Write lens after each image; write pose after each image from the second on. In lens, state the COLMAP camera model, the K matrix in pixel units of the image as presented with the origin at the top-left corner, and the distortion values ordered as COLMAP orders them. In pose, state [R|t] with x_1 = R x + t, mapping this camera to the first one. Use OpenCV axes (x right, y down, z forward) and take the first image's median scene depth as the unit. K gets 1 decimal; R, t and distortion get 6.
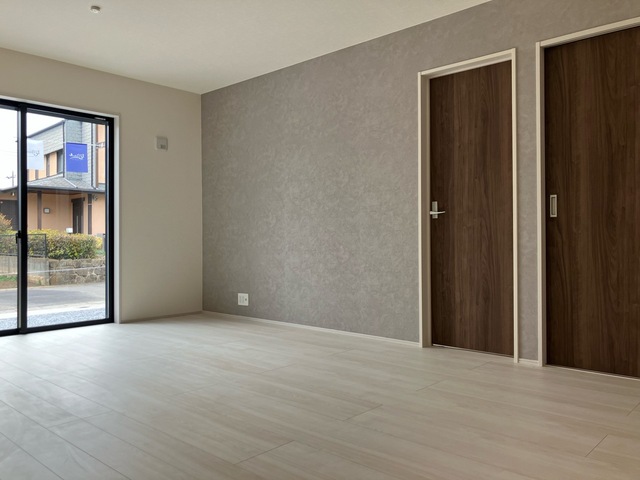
lens RADIAL K [[523.7, 0, 322.9], [0, 523.7, 239.3], [0, 0, 1]] dist [0.028449, -0.038990]
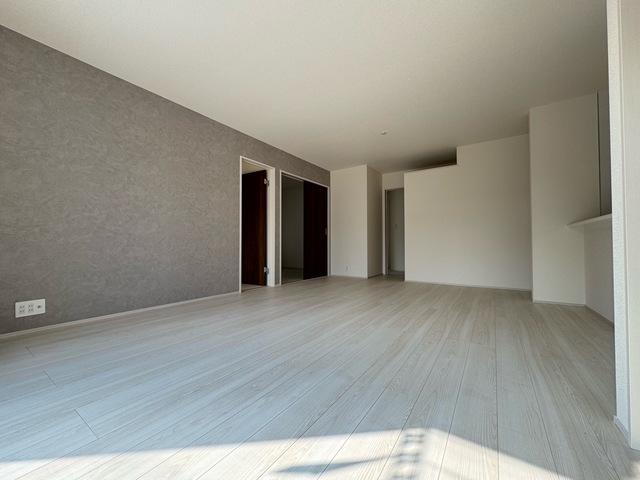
lens RADIAL K [[255.4, 0, 315.6], [0, 255.4, 240.1], [0, 0, 1]] dist [-0.004890, 0.001156]
pose [[-0.133593, 0.021126, 0.990811, -0.653970], [-0.000404, 0.999772, -0.021372, 0.020915], [-0.991036, -0.003256, -0.133554, 0.677964]]
